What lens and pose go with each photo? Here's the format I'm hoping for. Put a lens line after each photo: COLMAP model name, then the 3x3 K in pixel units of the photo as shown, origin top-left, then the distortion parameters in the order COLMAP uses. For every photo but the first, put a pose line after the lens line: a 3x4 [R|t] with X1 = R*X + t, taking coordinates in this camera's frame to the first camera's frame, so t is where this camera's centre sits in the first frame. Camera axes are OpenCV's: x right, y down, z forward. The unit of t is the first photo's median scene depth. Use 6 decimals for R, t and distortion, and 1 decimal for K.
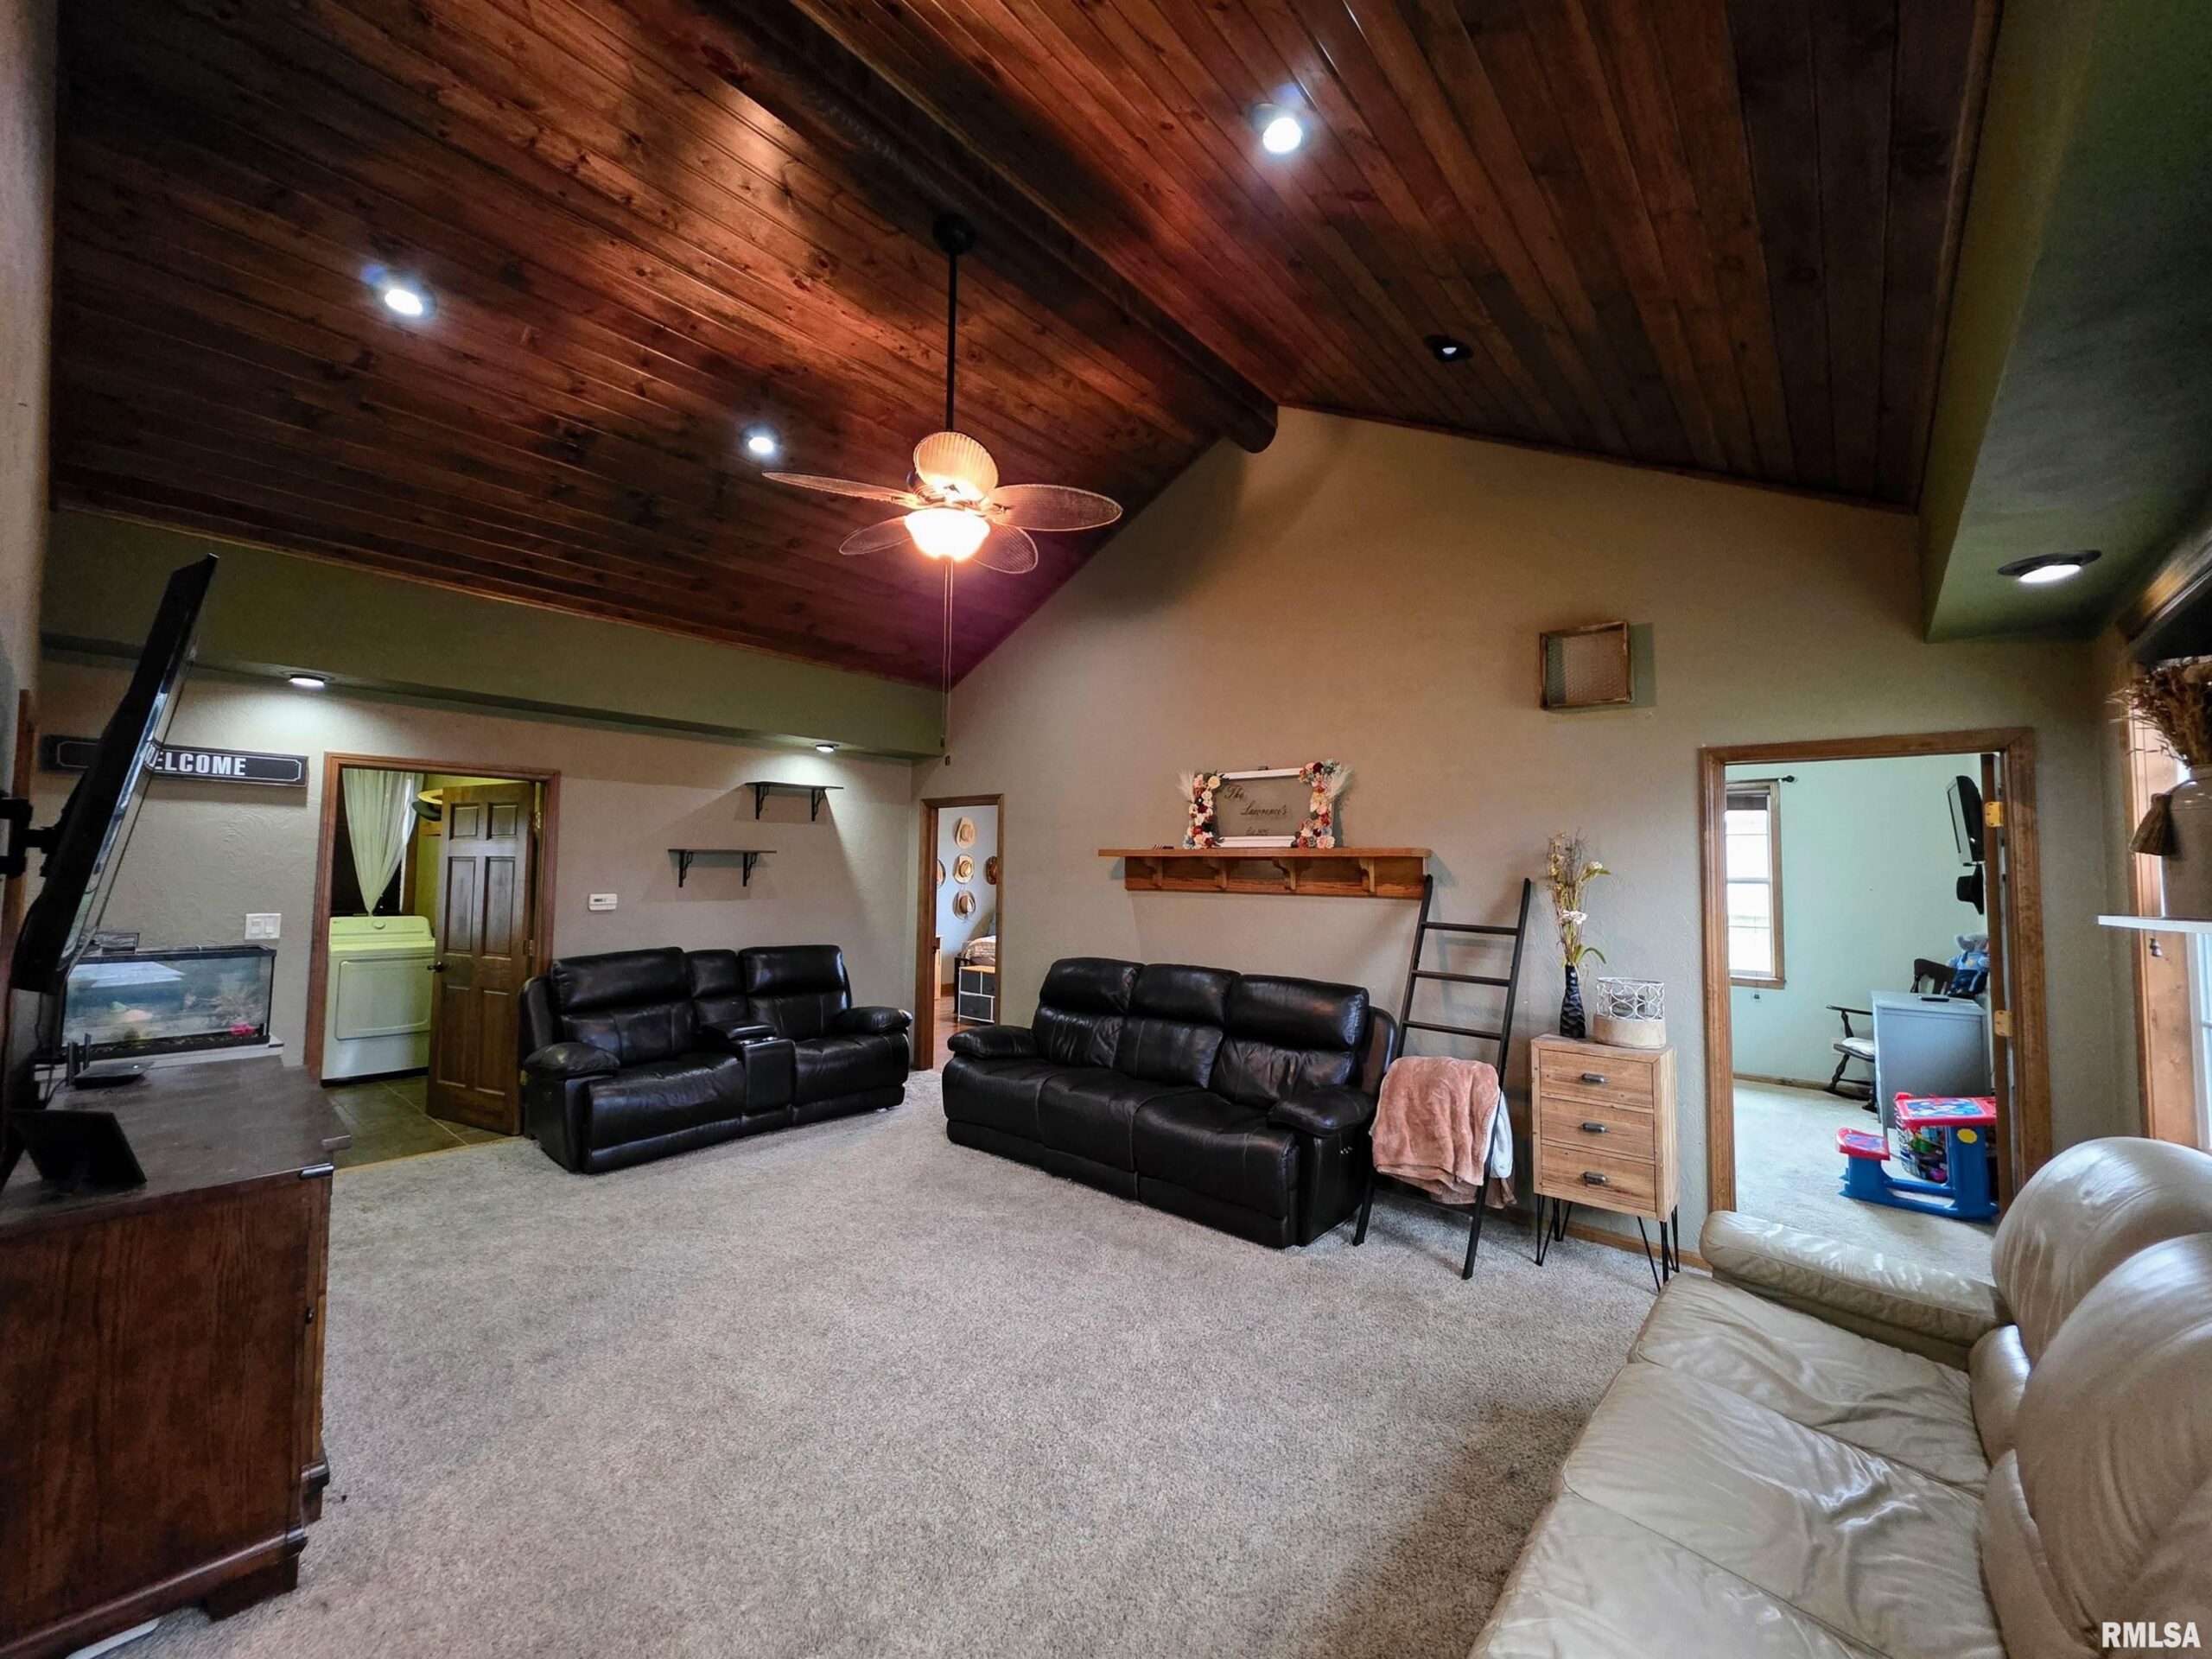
lens RADIAL K [[881.3, 0, 1111.6], [0, 881.3, 827.2], [0, 0, 1]] dist [0.002408, -0.000823]
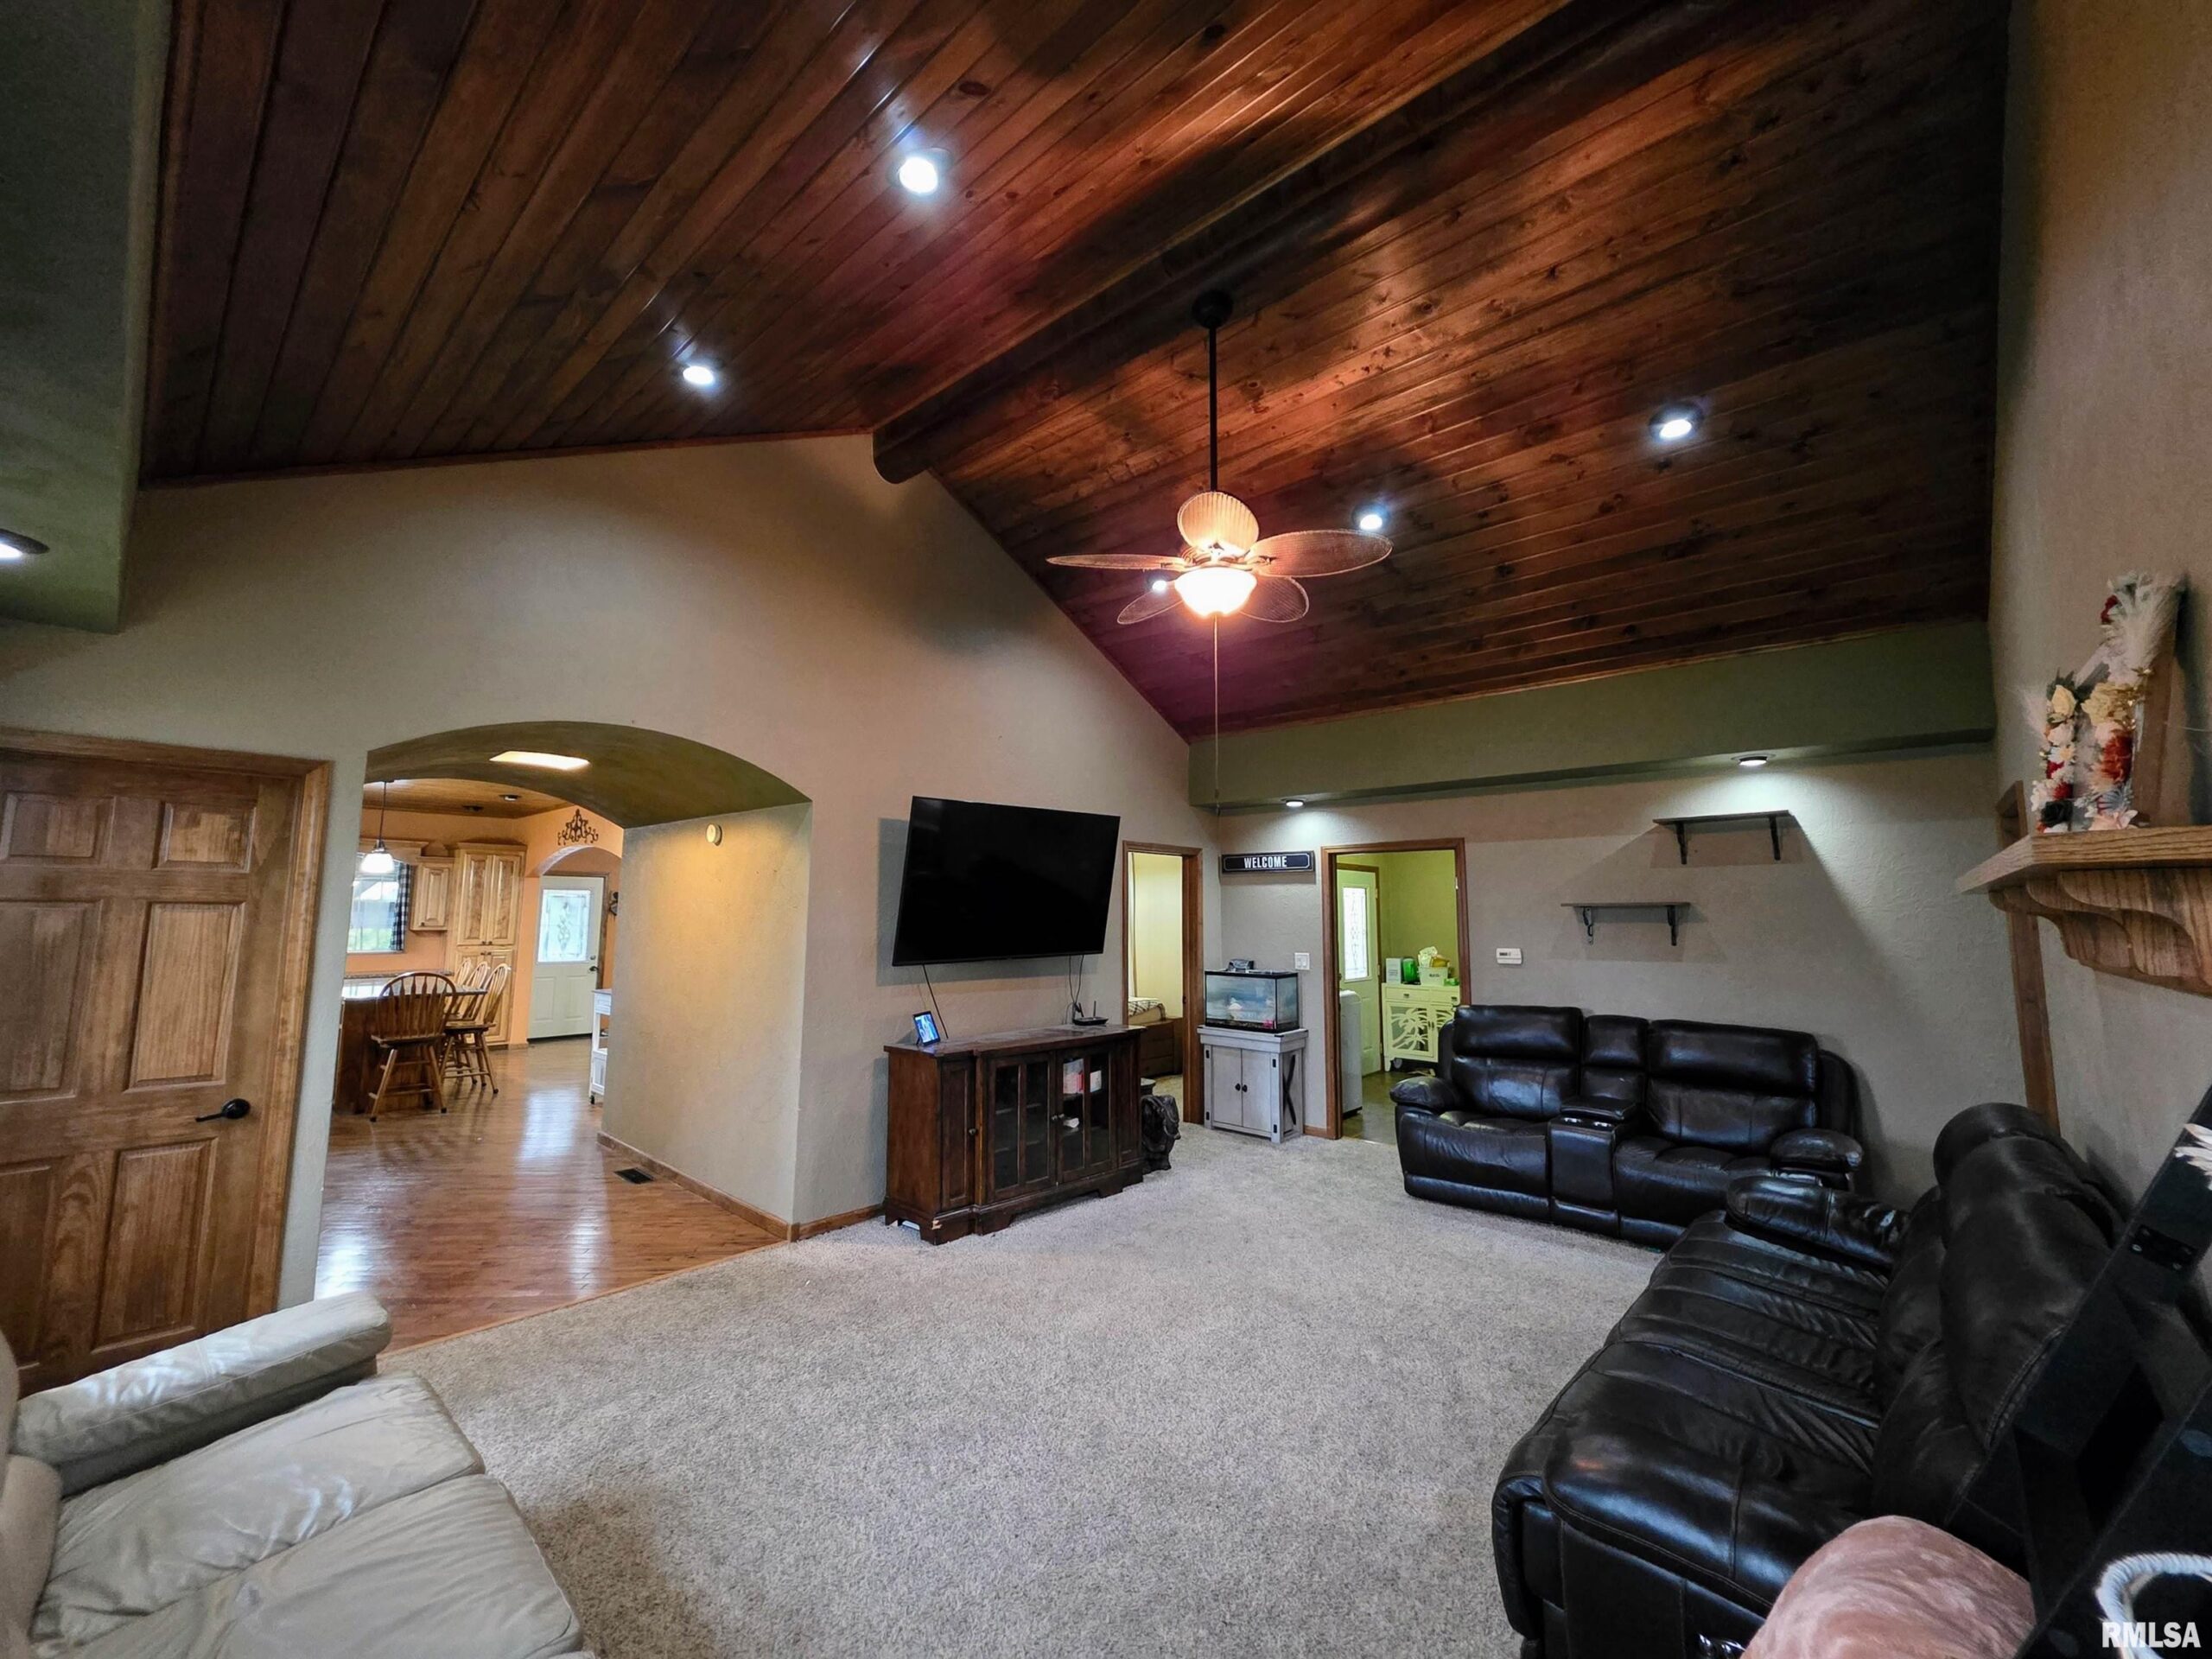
lens RADIAL K [[881.3, 0, 1114.3], [0, 881.3, 821.0], [0, 0, 1]] dist [0.002408, -0.000823]
pose [[-0.020347, -0.124861, -0.991966, 0.599688], [0.039893, 0.991279, -0.125593, 0.046087], [0.998997, -0.042128, -0.015188, 0.661984]]
